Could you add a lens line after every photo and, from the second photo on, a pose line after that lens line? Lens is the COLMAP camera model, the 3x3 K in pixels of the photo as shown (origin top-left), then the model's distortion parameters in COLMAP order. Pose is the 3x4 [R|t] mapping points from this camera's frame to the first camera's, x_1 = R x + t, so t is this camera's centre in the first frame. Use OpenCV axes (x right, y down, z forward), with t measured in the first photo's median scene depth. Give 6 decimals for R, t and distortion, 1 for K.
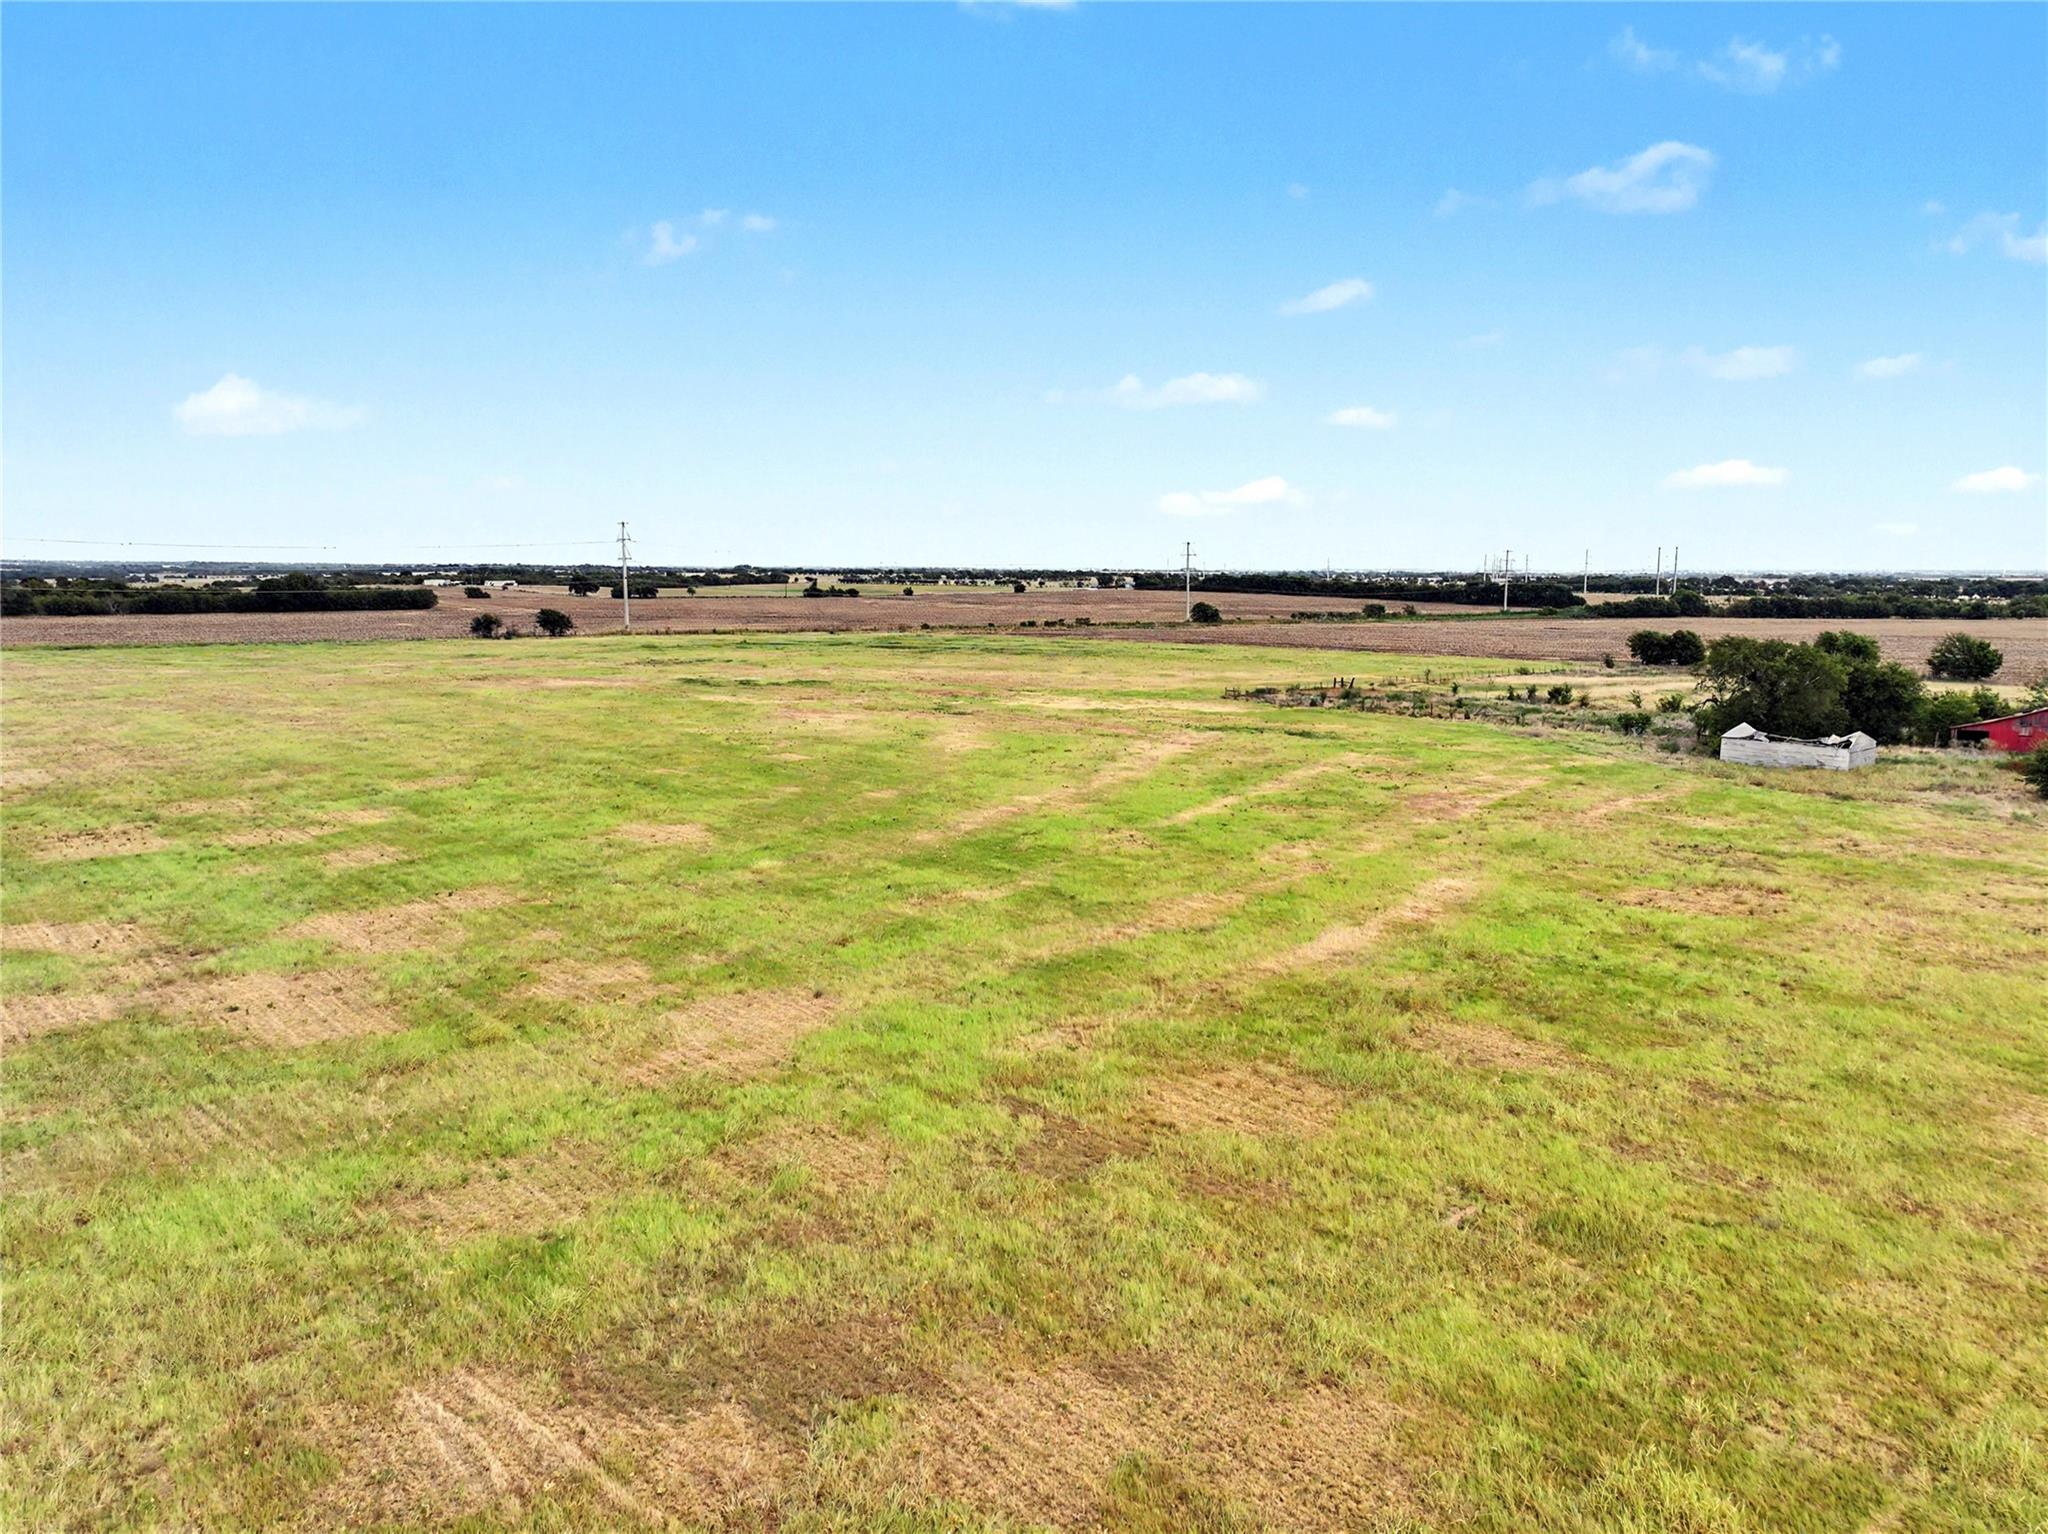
lens RADIAL K [[1431.9, 0, 1025.3], [0, 1431.9, 771.7], [0, 0, 1]] dist [-0.000732, 0.017585]
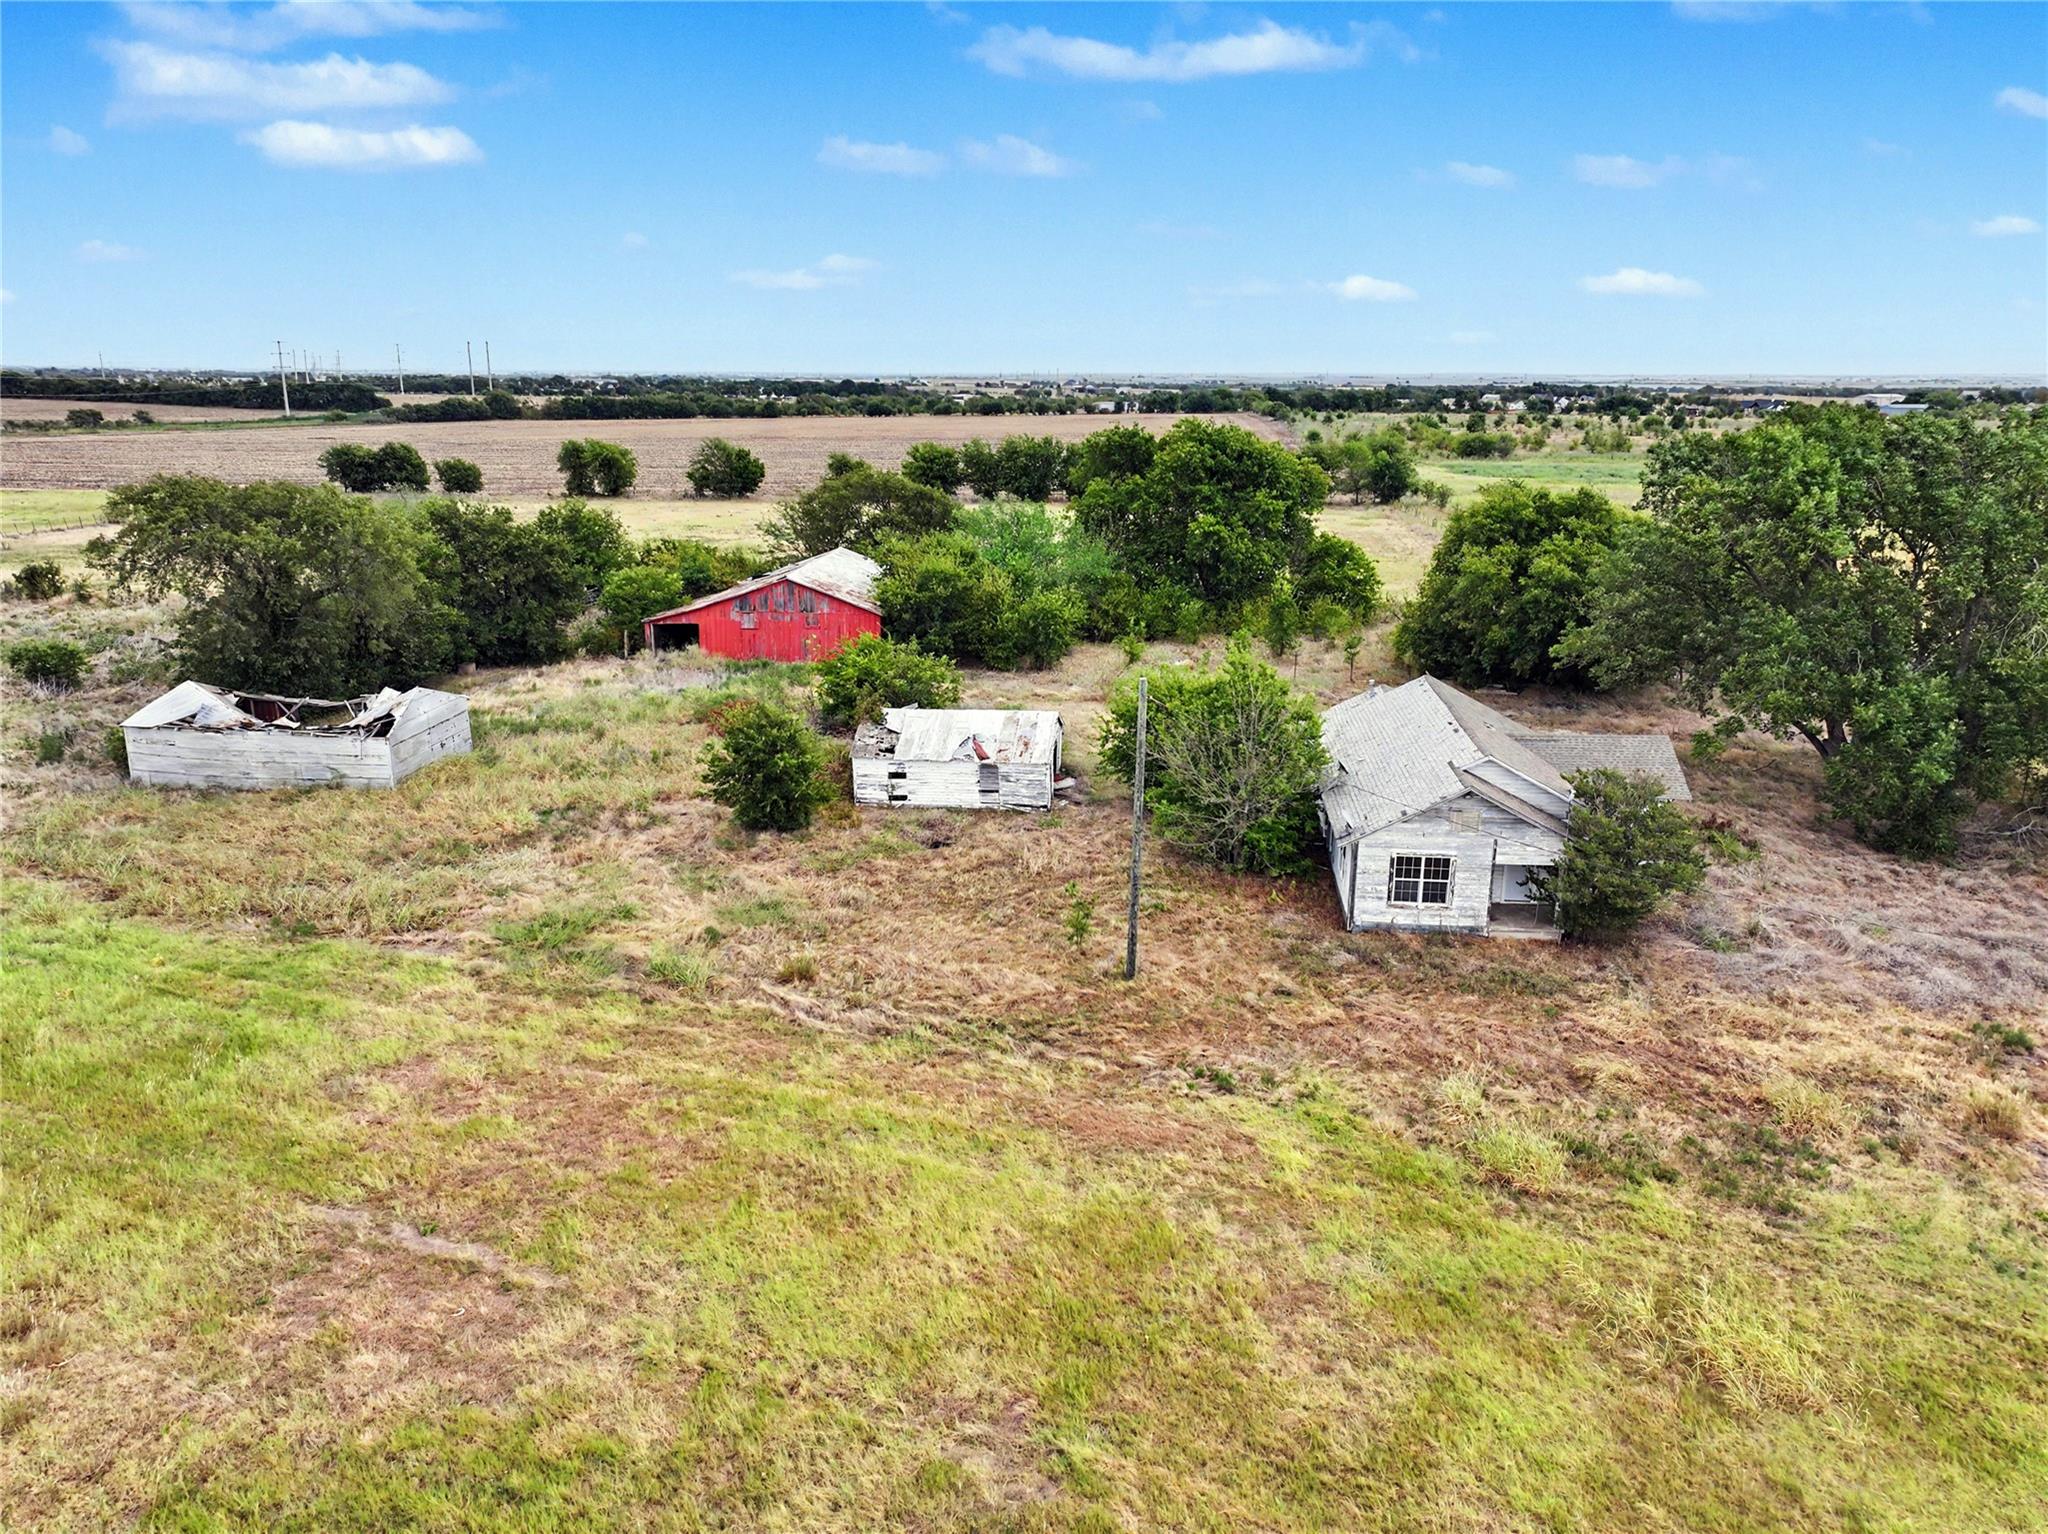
lens RADIAL K [[1431.9, 0, 1023.7], [0, 1431.9, 772.3], [0, 0, 1]] dist [-0.000732, 0.017585]
pose [[0.736606, -0.178578, 0.652321, 0.082096], [0.090361, 0.981849, 0.166753, -0.011626], [-0.670259, -0.063886, 0.739372, 0.104015]]
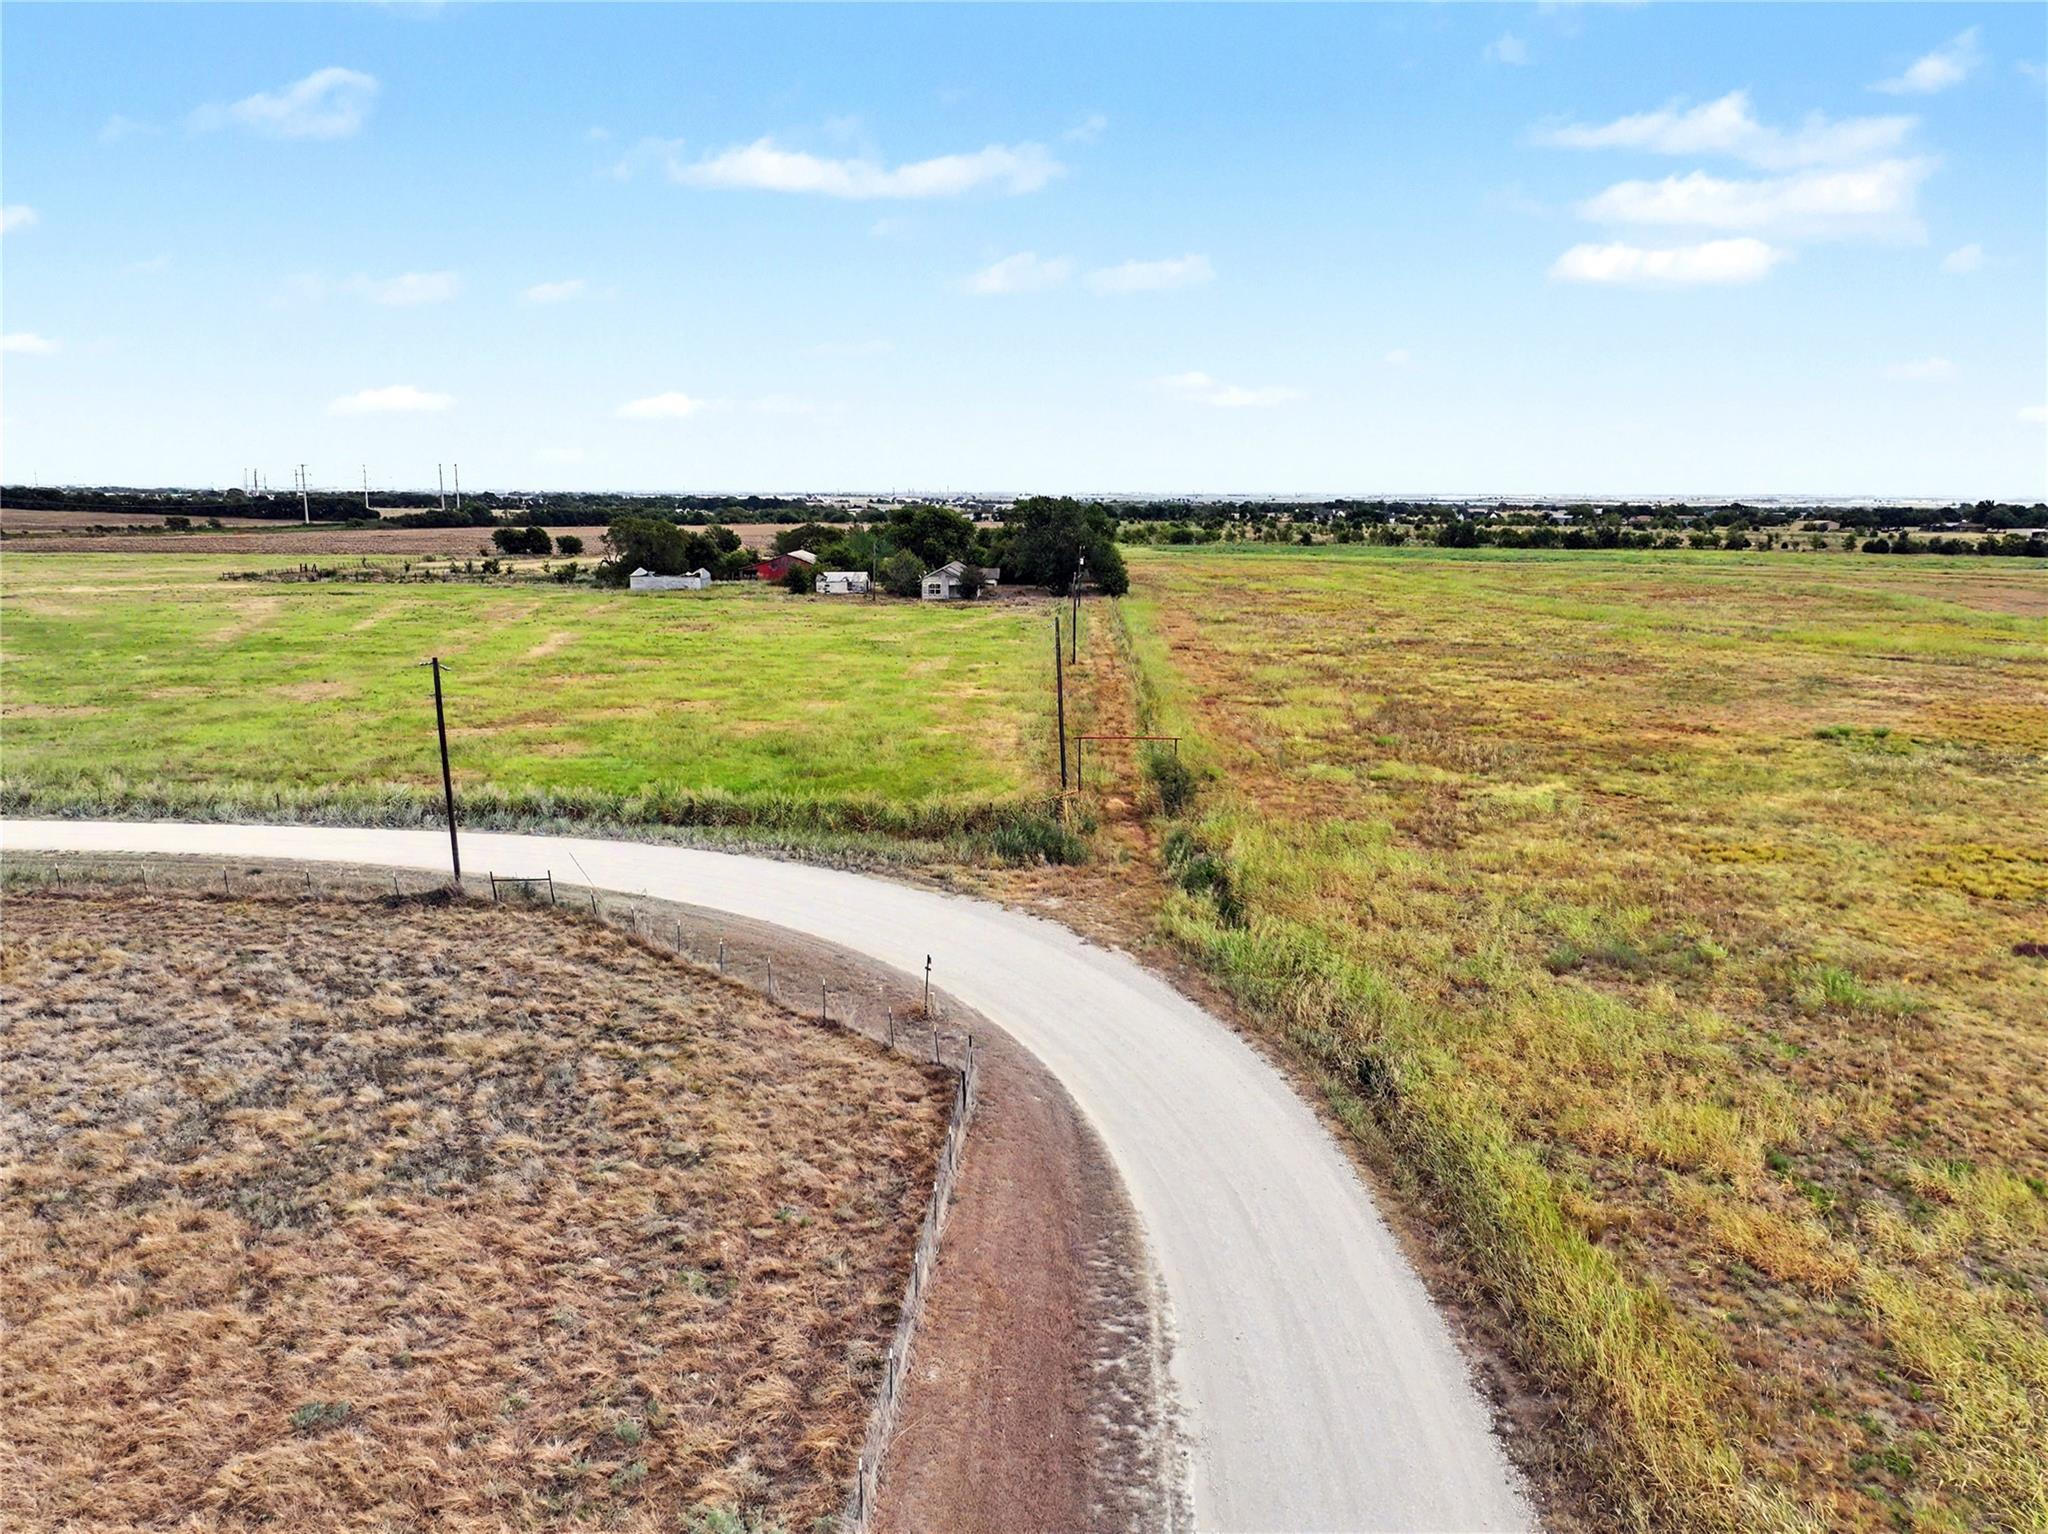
lens RADIAL K [[1431.9, 0, 1024.4], [0, 1431.9, 764.8], [0, 0, 1]] dist [-0.000732, 0.017585]
pose [[0.684962, -0.132589, 0.716413, -0.085618], [0.096233, 0.991151, 0.091427, 0.017304], [-0.722196, 0.006318, 0.691660, -0.097612]]
